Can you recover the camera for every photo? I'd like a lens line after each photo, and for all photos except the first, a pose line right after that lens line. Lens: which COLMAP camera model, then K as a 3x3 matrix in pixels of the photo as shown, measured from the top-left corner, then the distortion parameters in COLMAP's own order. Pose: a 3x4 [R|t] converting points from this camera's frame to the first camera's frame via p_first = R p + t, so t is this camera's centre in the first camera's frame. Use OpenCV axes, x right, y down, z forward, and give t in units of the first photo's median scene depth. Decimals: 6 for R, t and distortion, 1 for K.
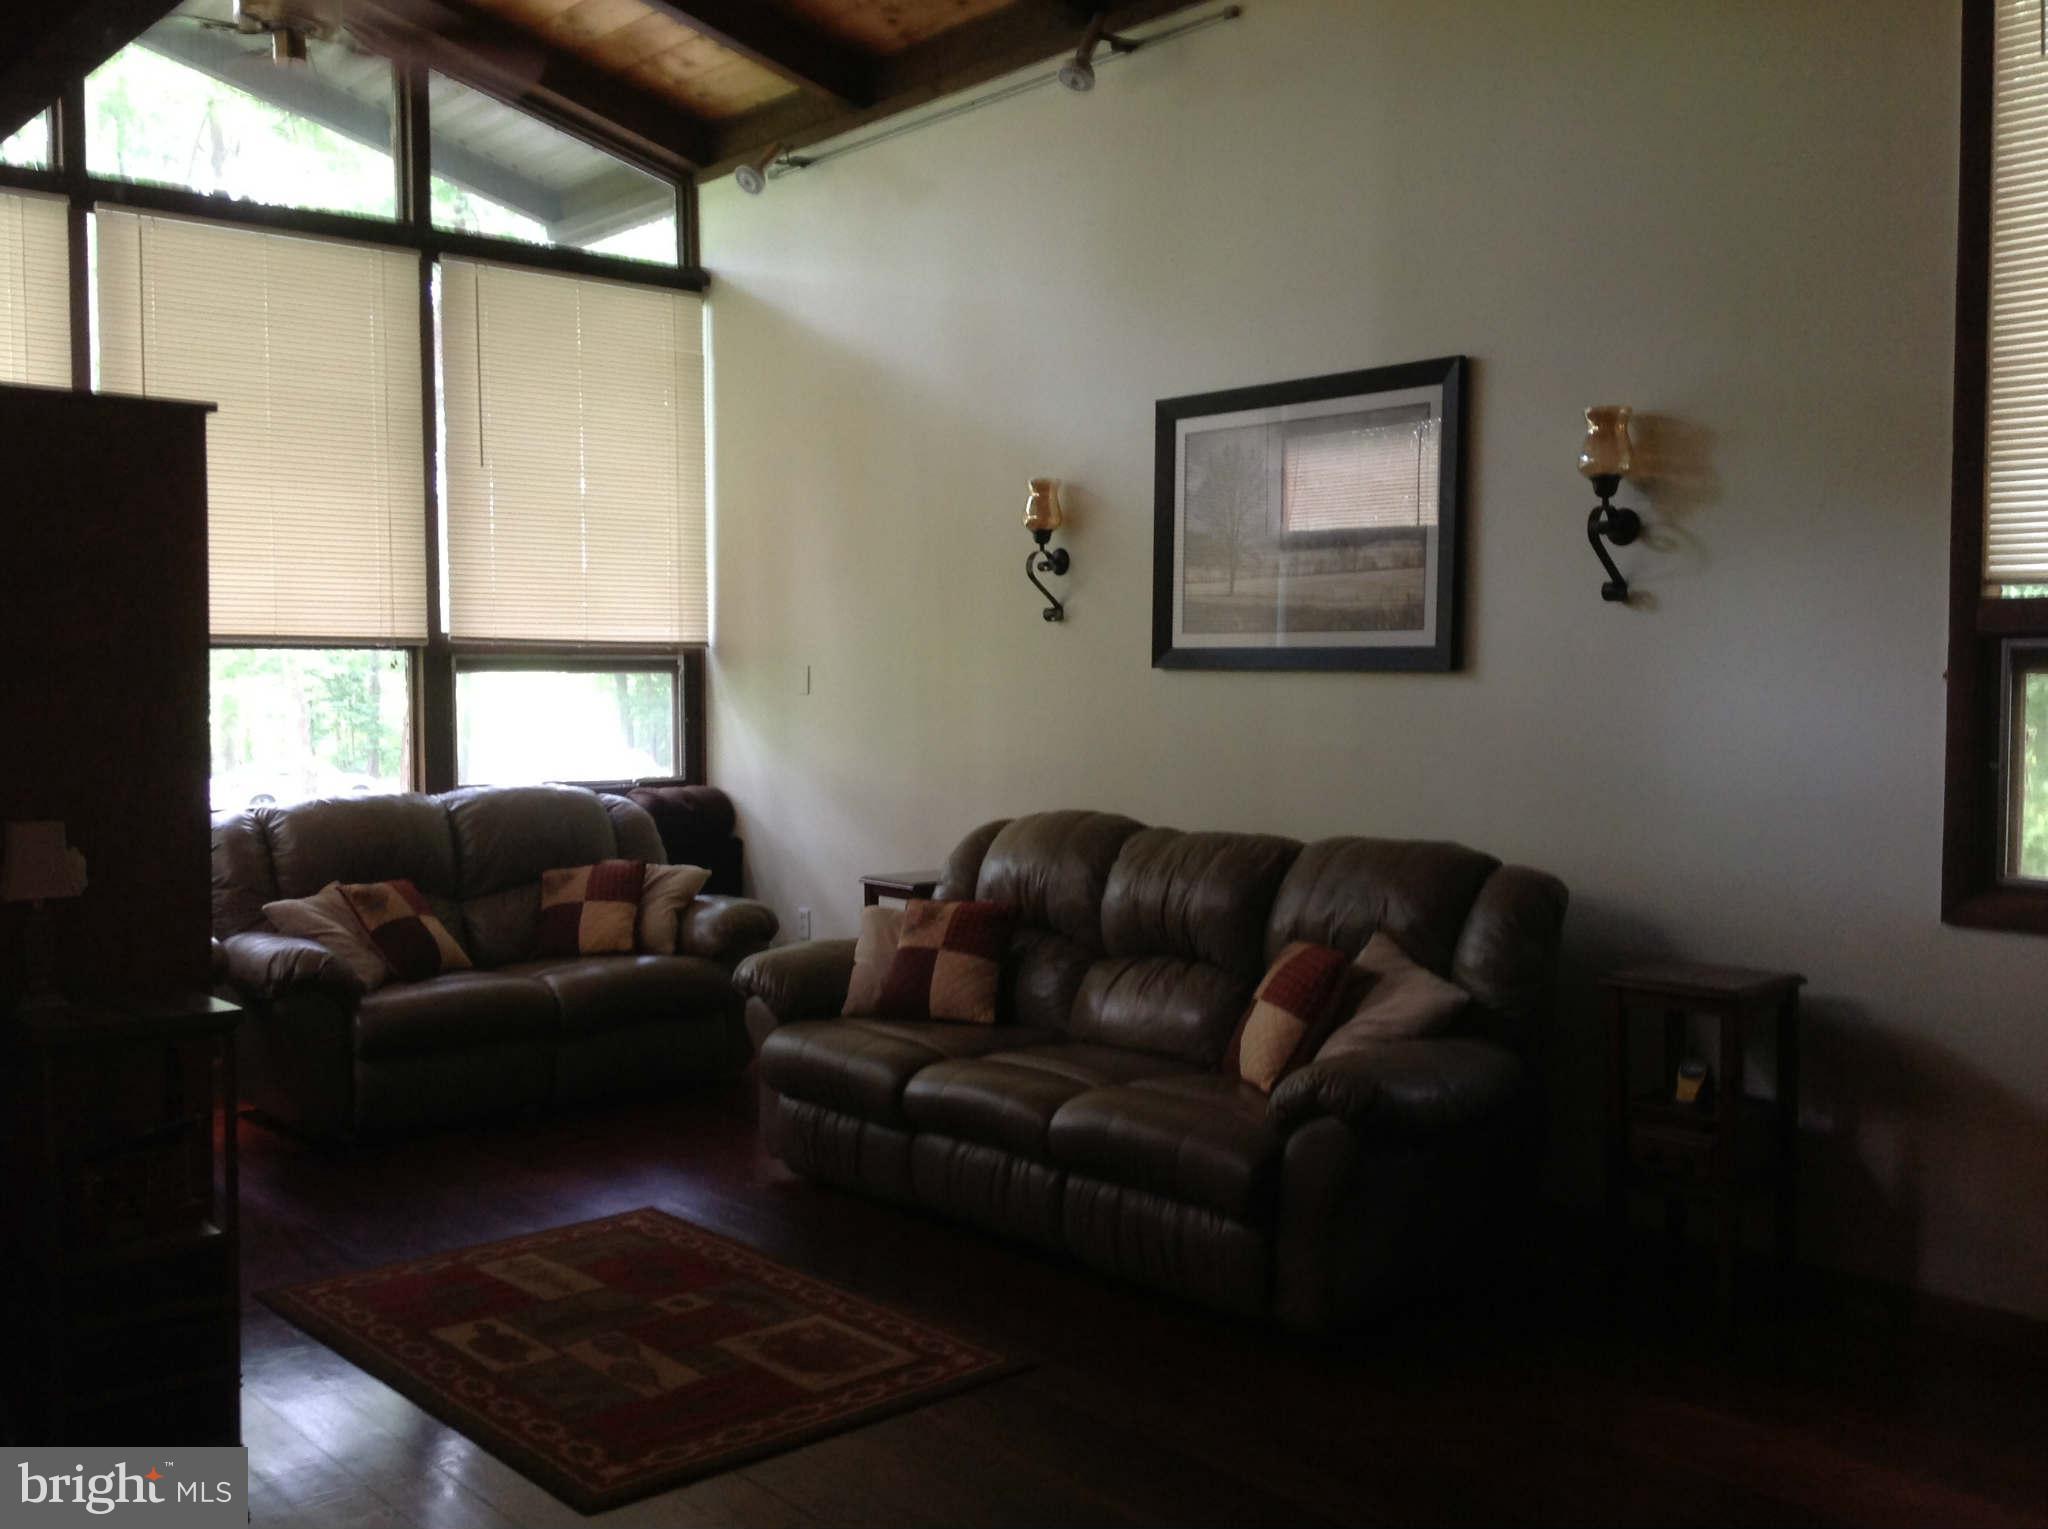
lens RADIAL K [[1924.2, 0, 1027.3], [0, 1924.2, 767.6], [0, 0, 1]] dist [0.031882, 0.000000]
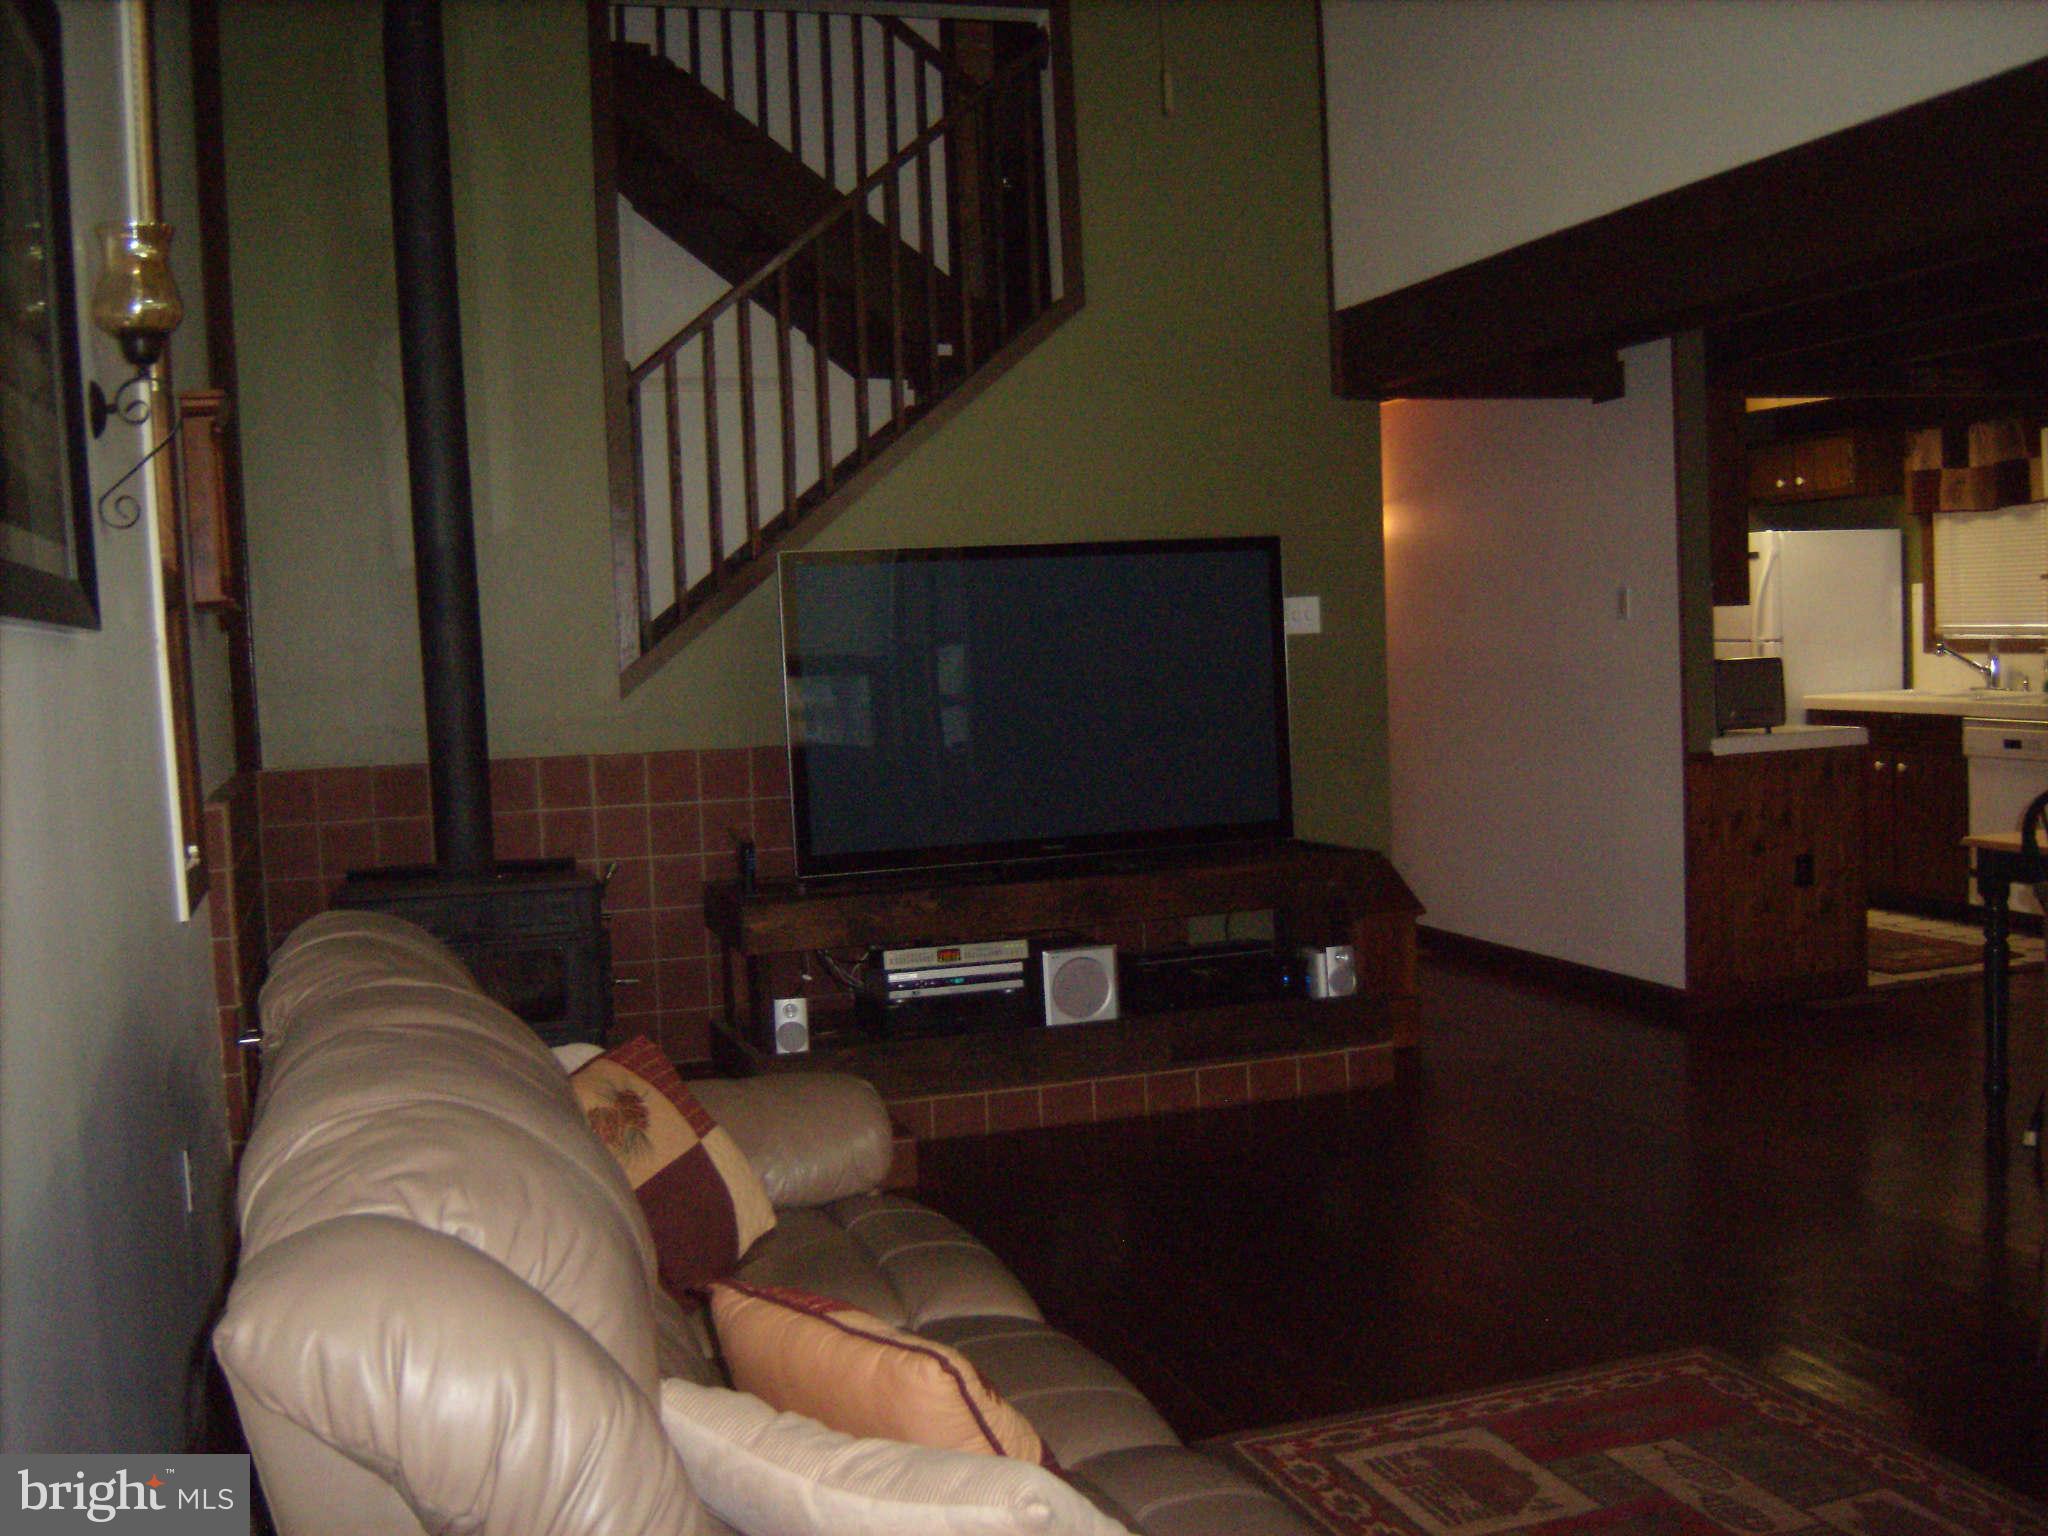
lens RADIAL K [[2120.6, 0, 1026.6], [0, 2120.6, 770.3], [0, 0, 1]] dist [-0.053010, 0.000000]
pose [[-0.918683, 0.005575, 0.394956, -0.239136], [0.054799, 0.992030, 0.113462, -0.068449], [-0.391175, 0.125878, -0.911667, 1.521103]]
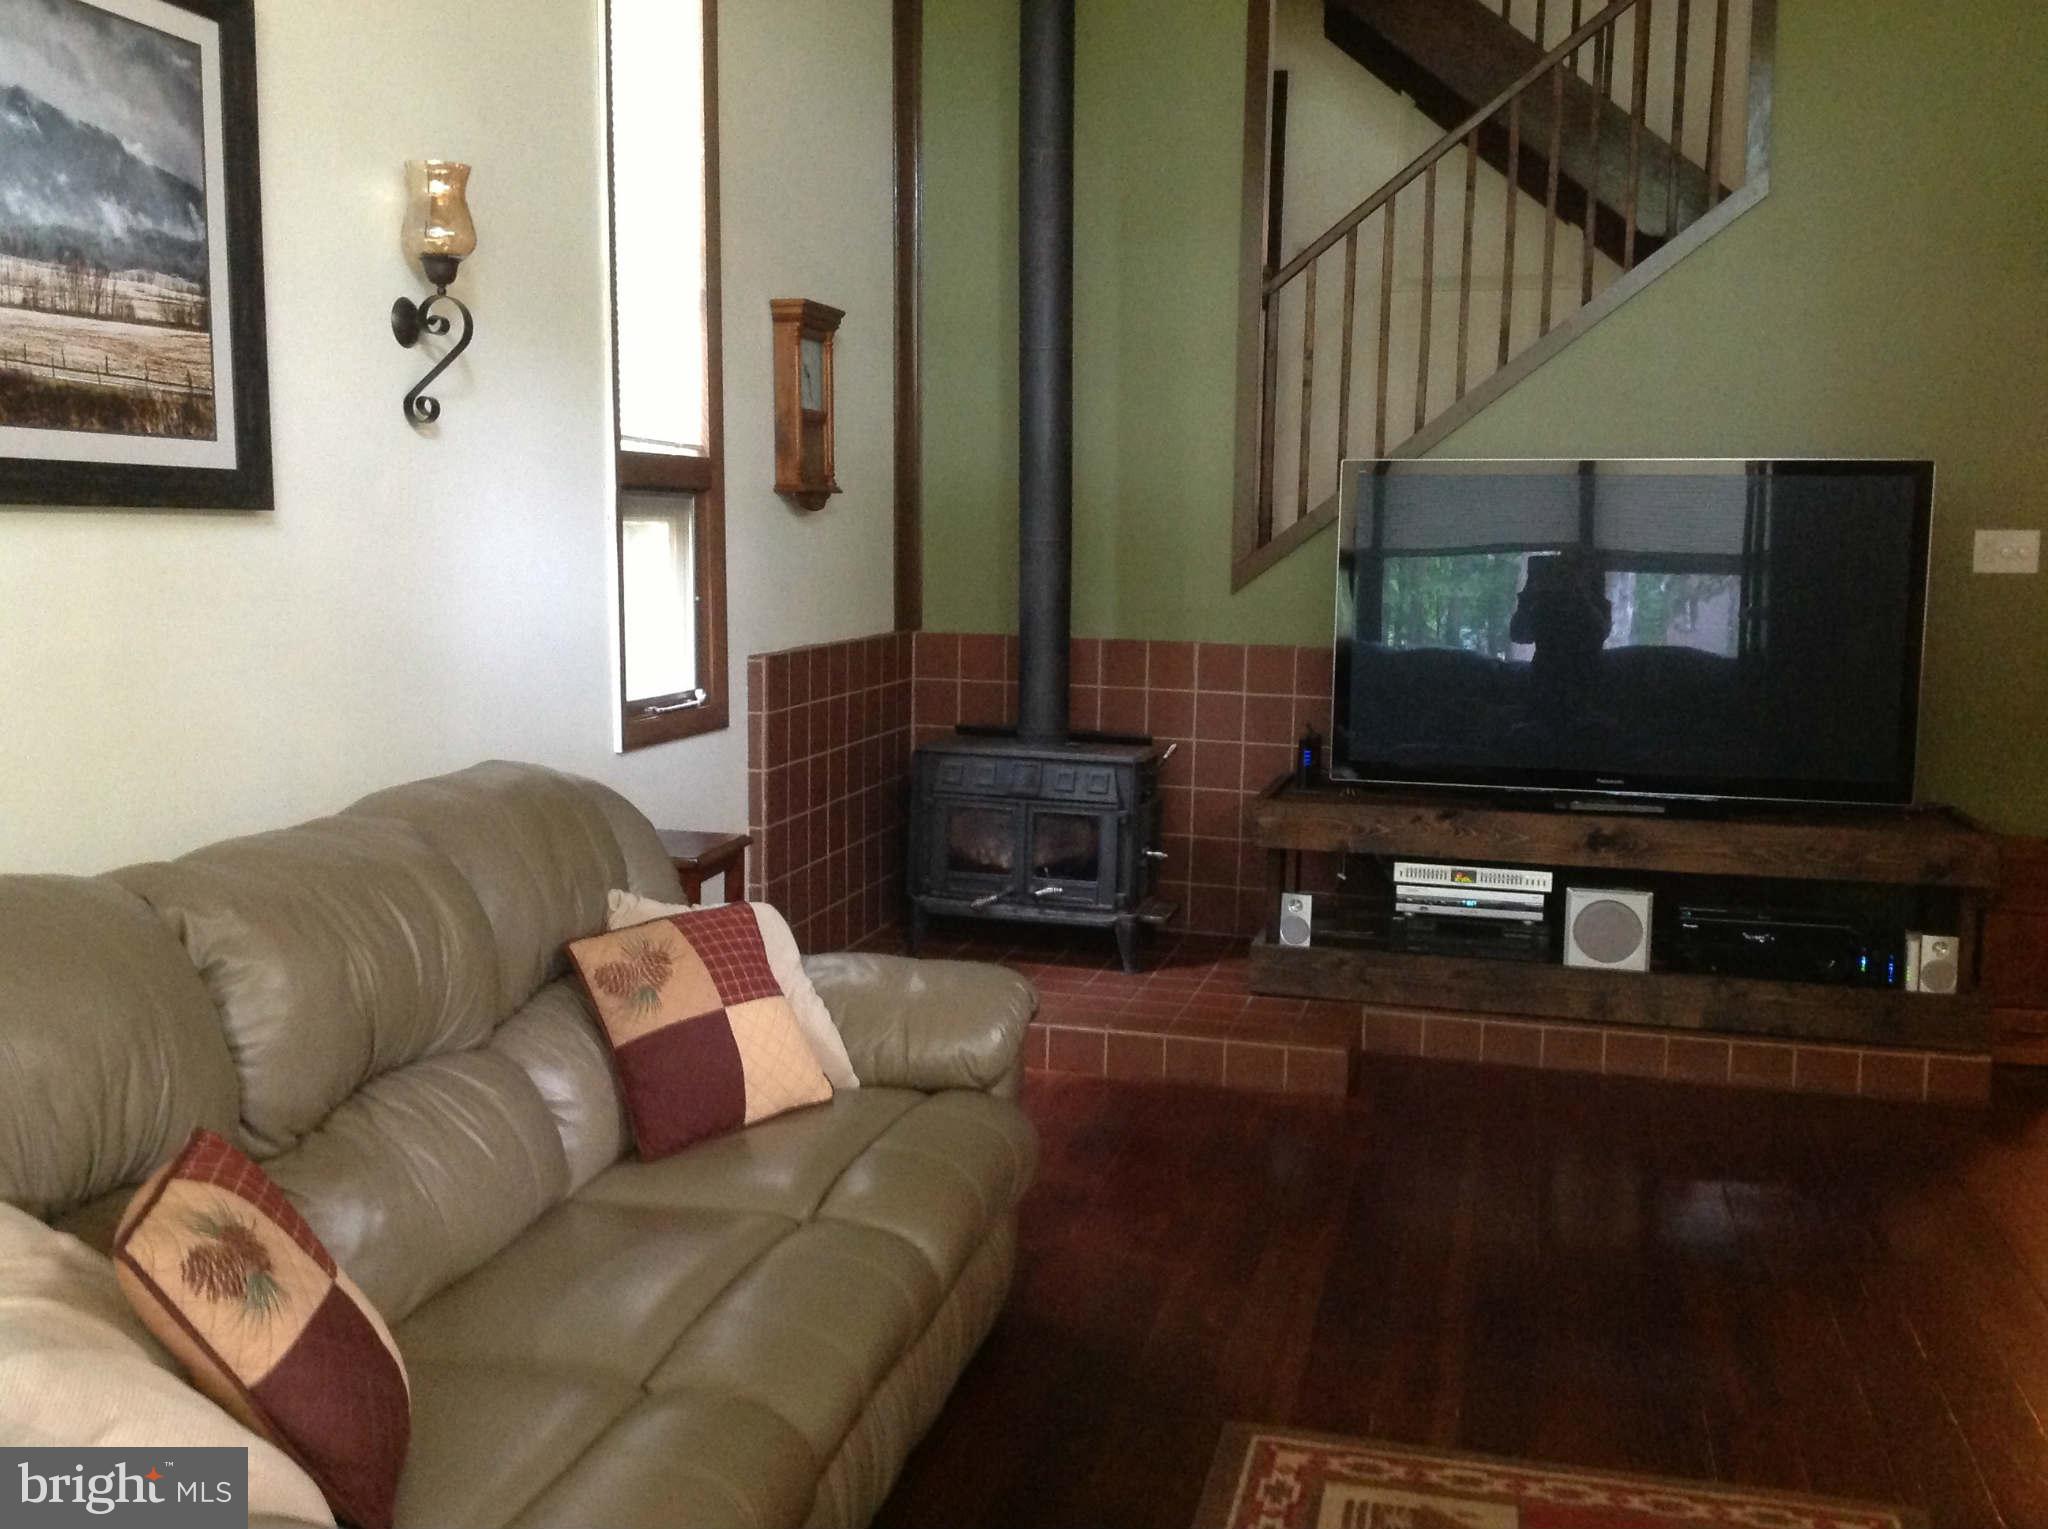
lens RADIAL K [[1924.2, 0, 1027.7], [0, 1924.2, 751.4], [0, 0, 1]] dist [0.031882, 0.000000]
pose [[-0.560012, -0.114650, 0.820513, -0.471563], [0.019867, 0.988235, 0.151645, -0.067933], [-0.828246, 0.101225, -0.551146, 1.235140]]
